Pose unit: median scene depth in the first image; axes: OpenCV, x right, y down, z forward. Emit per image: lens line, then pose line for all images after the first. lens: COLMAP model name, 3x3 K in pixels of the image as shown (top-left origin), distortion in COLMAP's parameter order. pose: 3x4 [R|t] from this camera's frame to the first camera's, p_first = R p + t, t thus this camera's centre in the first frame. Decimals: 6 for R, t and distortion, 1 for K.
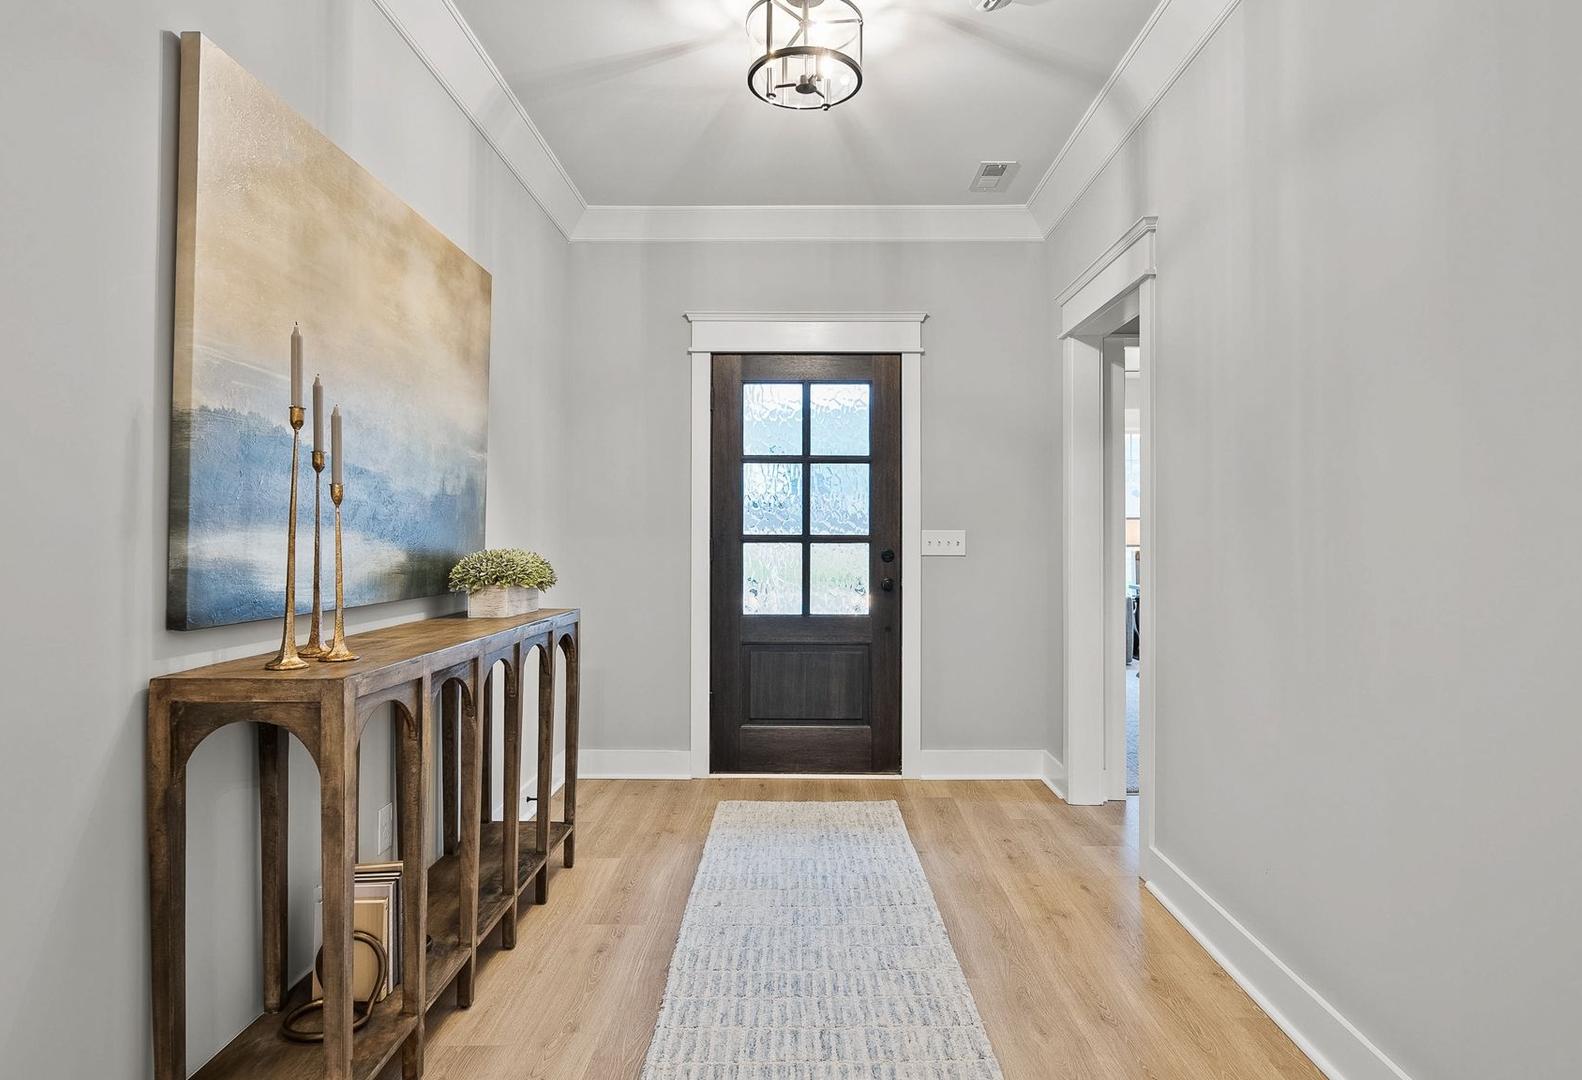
lens RADIAL K [[880.5, 0, 797.1], [0, 880.5, 533.2], [0, 0, 1]] dist [-0.008282, 0.000333]
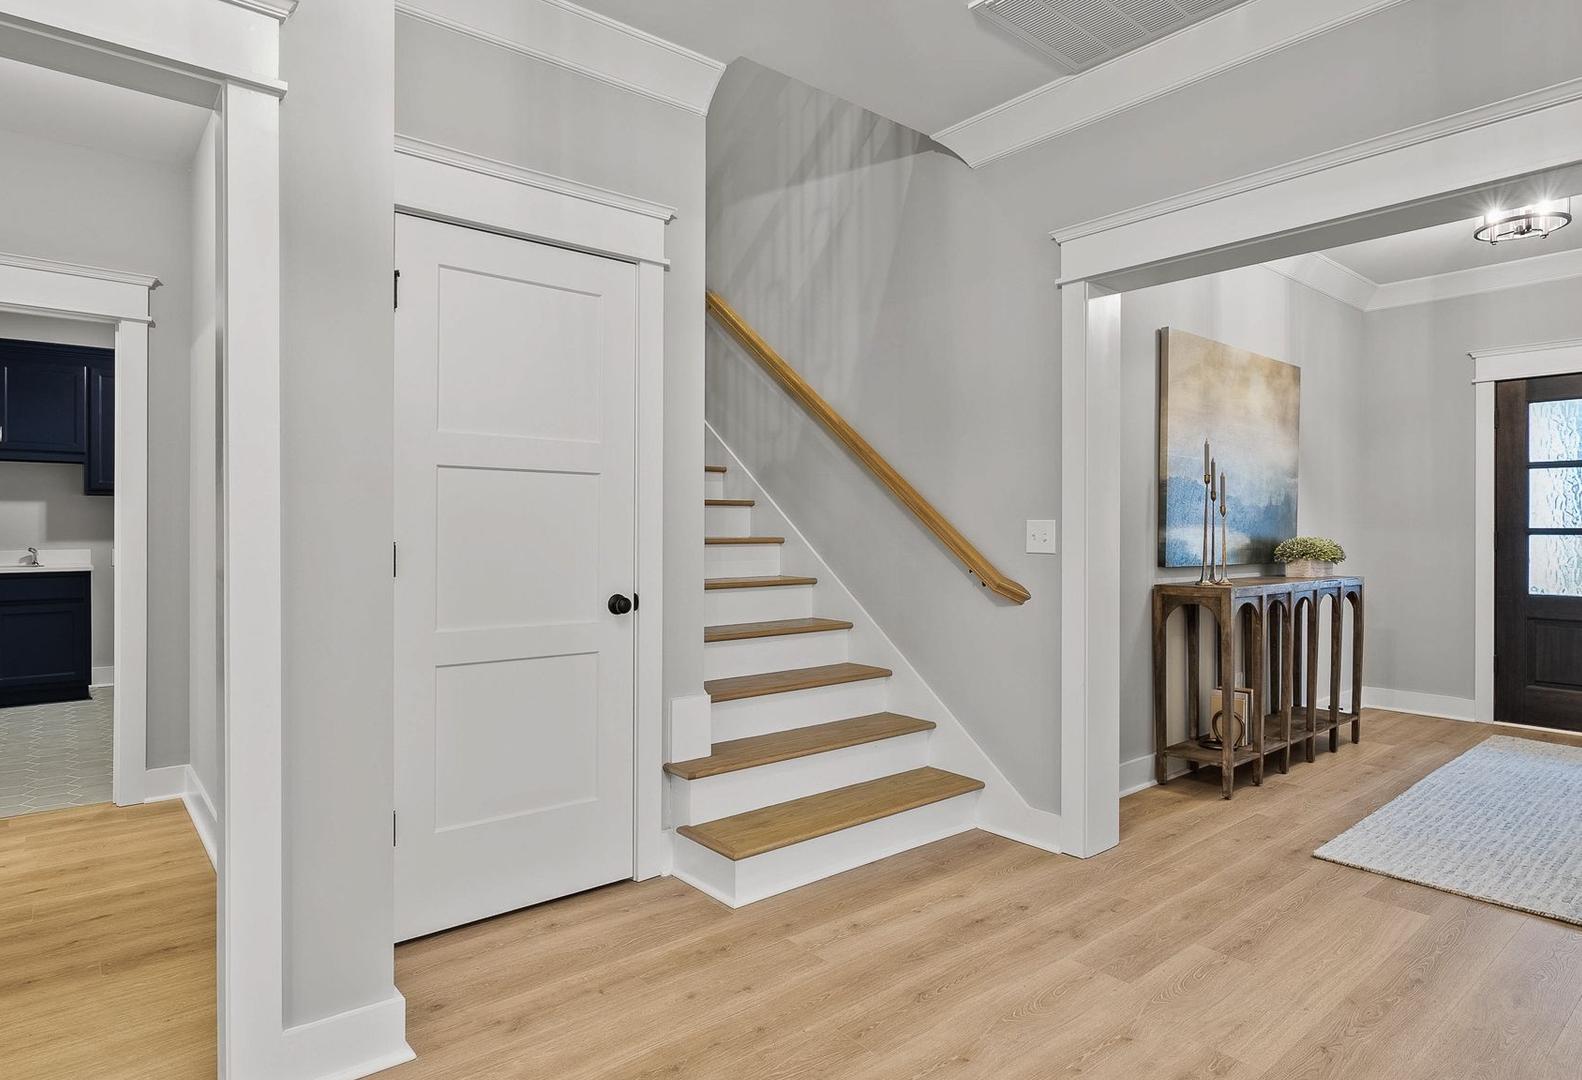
lens RADIAL K [[880.5, 0, 798.2], [0, 880.5, 530.6], [0, 0, 1]] dist [-0.008282, 0.000333]
pose [[0.648220, -0.000704, -0.761452, 0.335389], [0.003842, 0.999990, 0.002346, -0.002233], [0.761443, -0.004446, 0.648217, -0.891365]]
